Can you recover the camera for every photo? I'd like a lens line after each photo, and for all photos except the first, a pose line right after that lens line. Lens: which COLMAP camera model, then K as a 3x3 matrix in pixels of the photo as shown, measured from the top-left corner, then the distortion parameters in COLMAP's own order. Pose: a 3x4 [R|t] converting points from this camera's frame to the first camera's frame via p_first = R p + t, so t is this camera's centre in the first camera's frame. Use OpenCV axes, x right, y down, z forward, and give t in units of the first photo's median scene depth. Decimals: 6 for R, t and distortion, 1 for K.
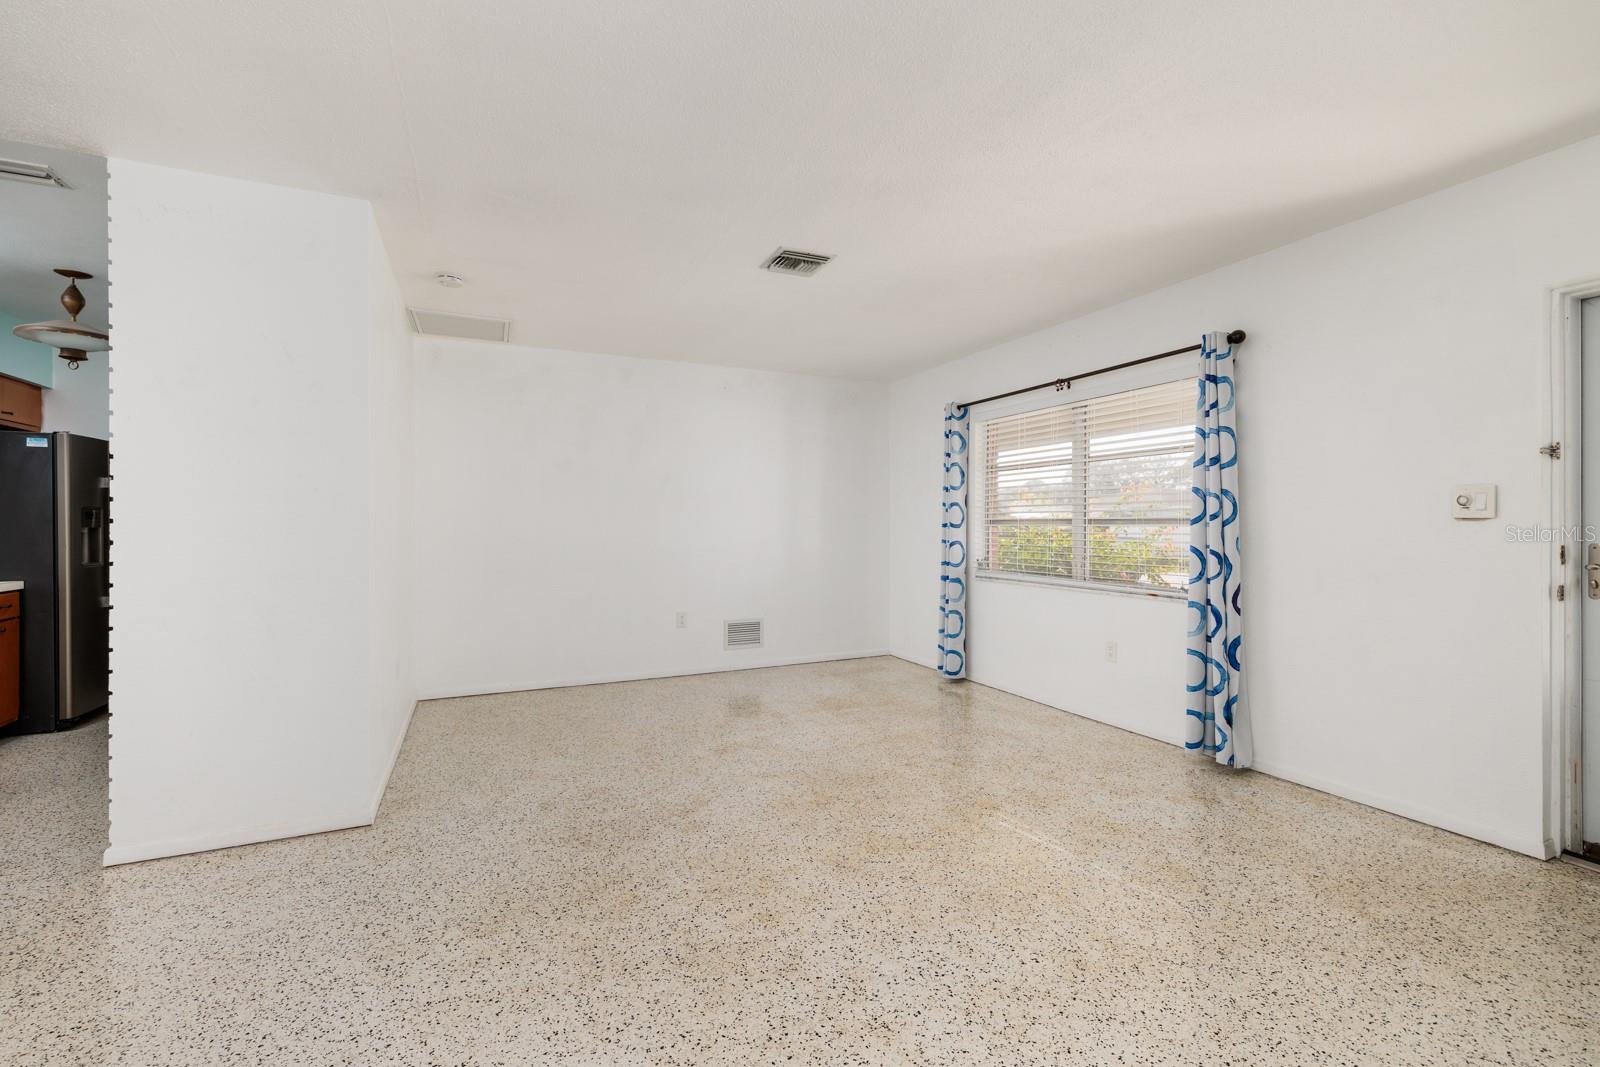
lens RADIAL K [[686.4, 0, 799.2], [0, 686.4, 526.6], [0, 0, 1]] dist [0.002452, -0.000026]
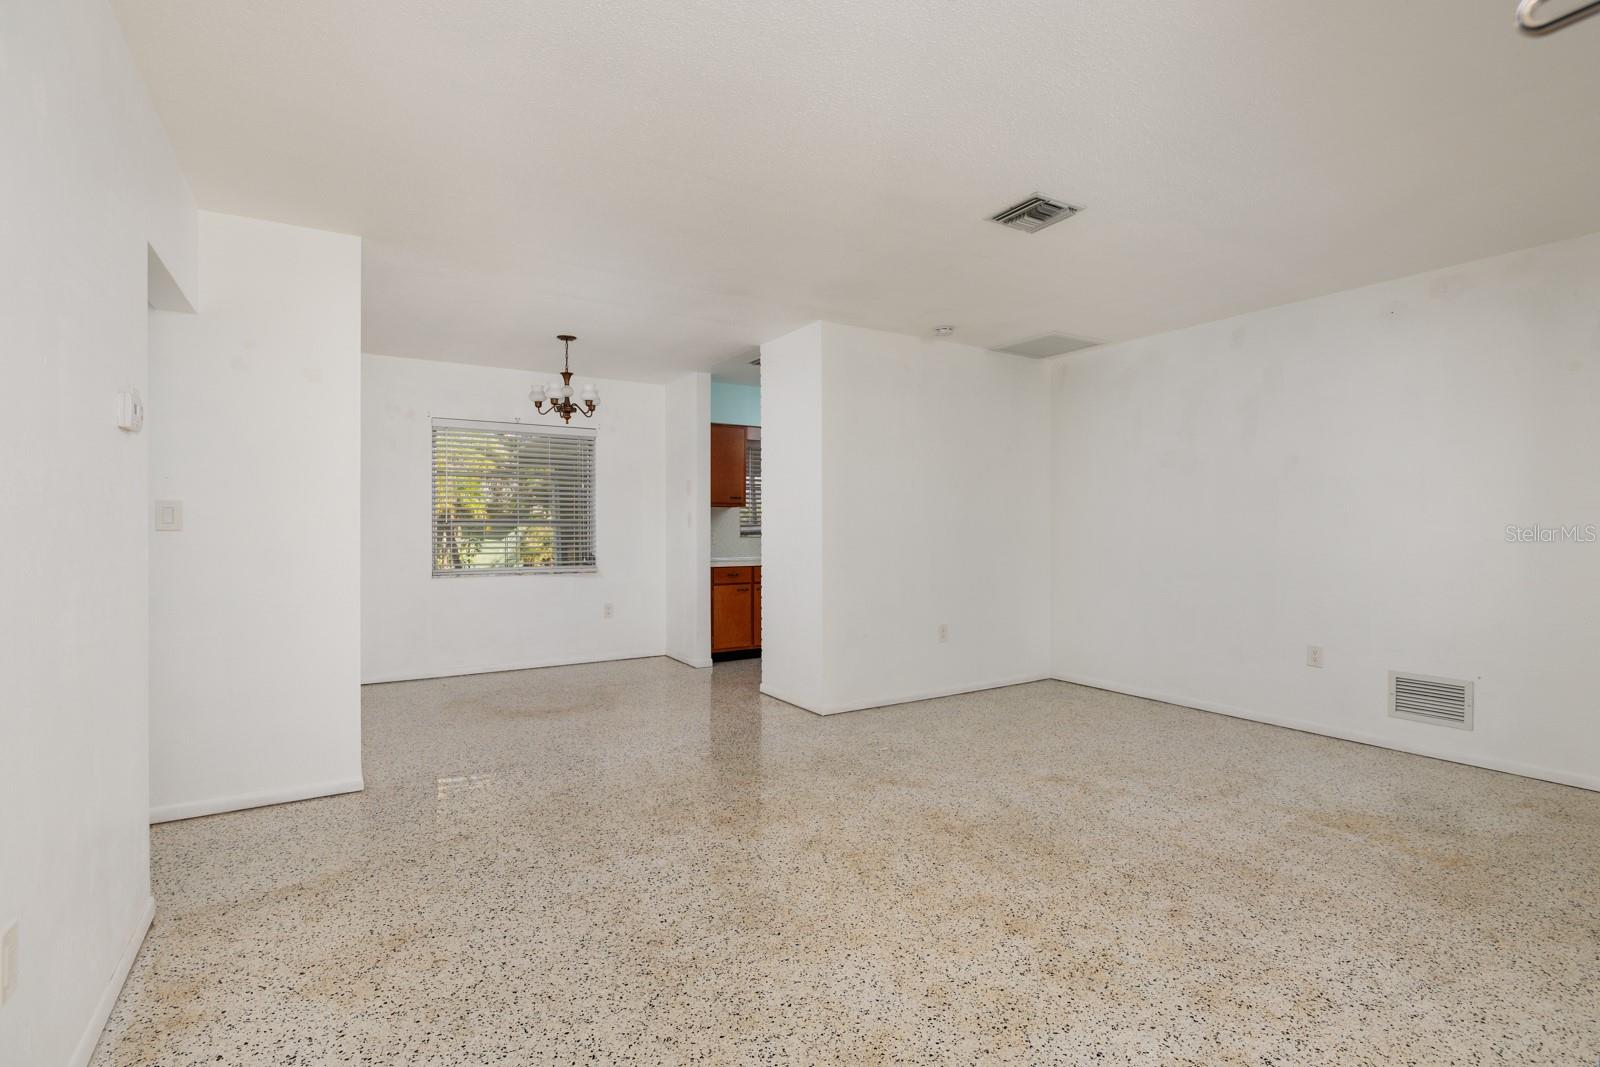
lens RADIAL K [[740.0, 0, 794.6], [0, 740.0, 534.2], [0, 0, 1]] dist [-0.002009, -0.000319]
pose [[0.129291, 0.011779, -0.991537, 0.867240], [0.000964, 0.999927, 0.012004, -0.003115], [0.991606, -0.002508, 0.129270, 0.593488]]
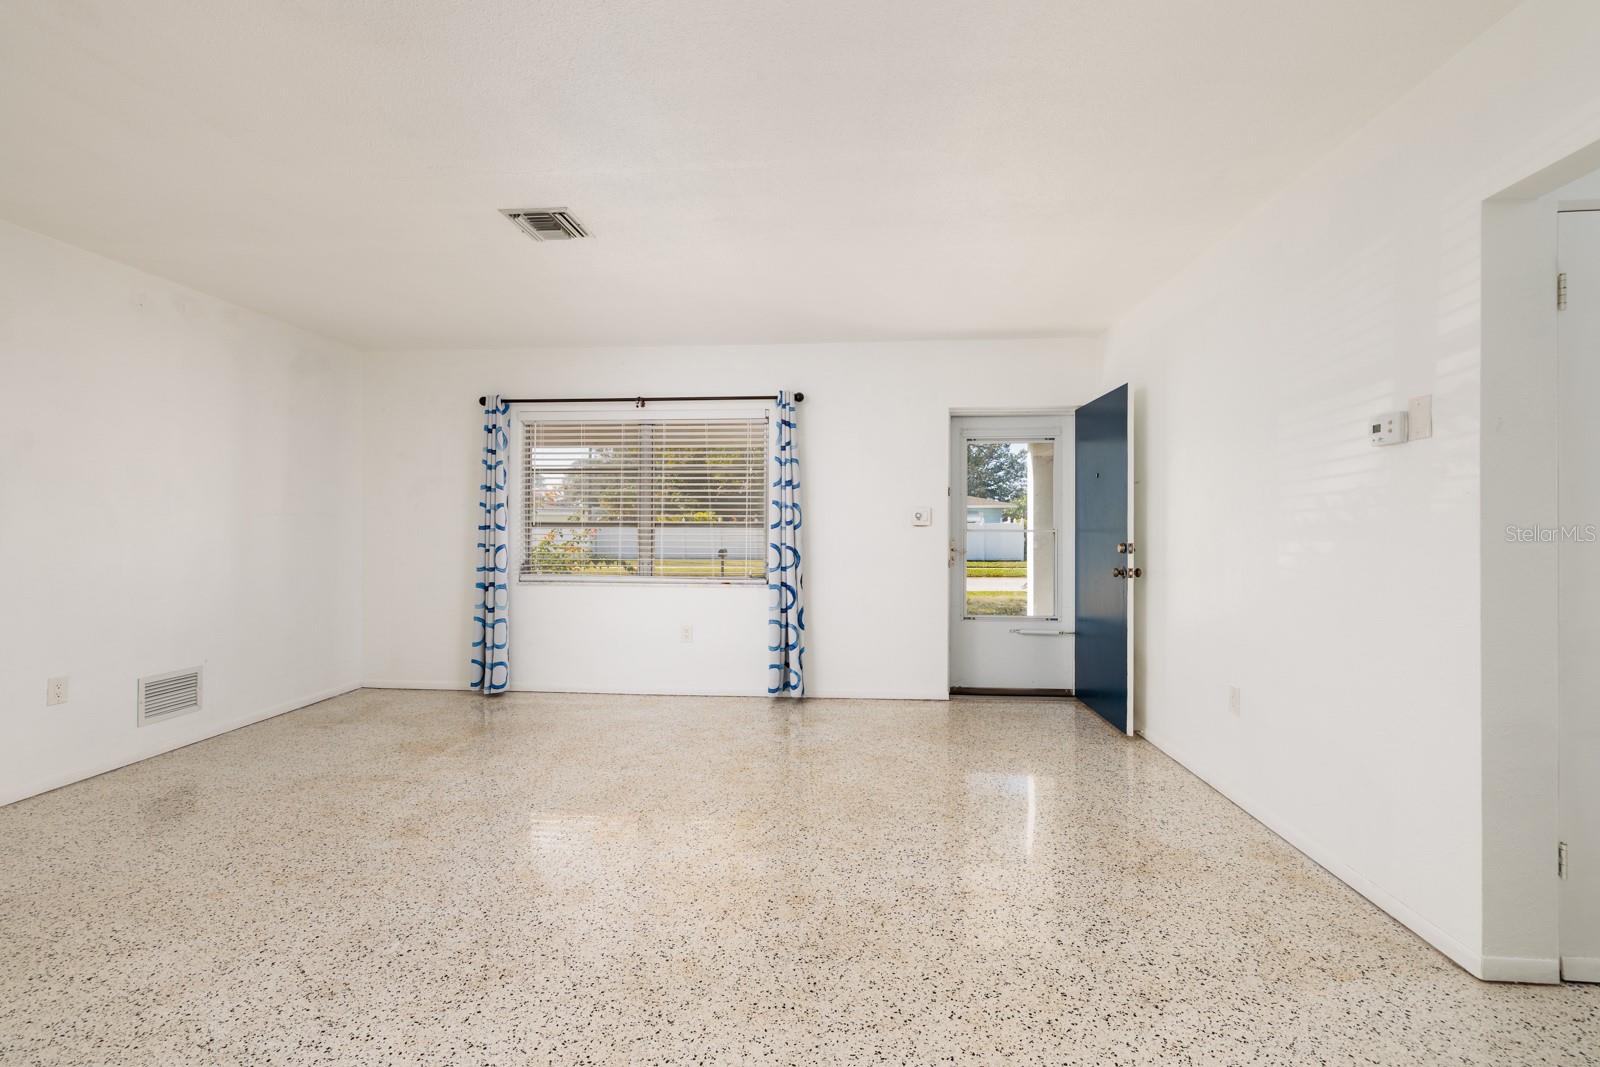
lens RADIAL K [[686.4, 0, 792.9], [0, 686.4, 530.4], [0, 0, 1]] dist [0.002452, -0.000026]
pose [[0.493391, 0.000534, 0.869808, -0.607665], [-0.002725, 0.999996, 0.000932, 0.000044], [-0.869804, -0.002830, 0.493390, 0.304113]]
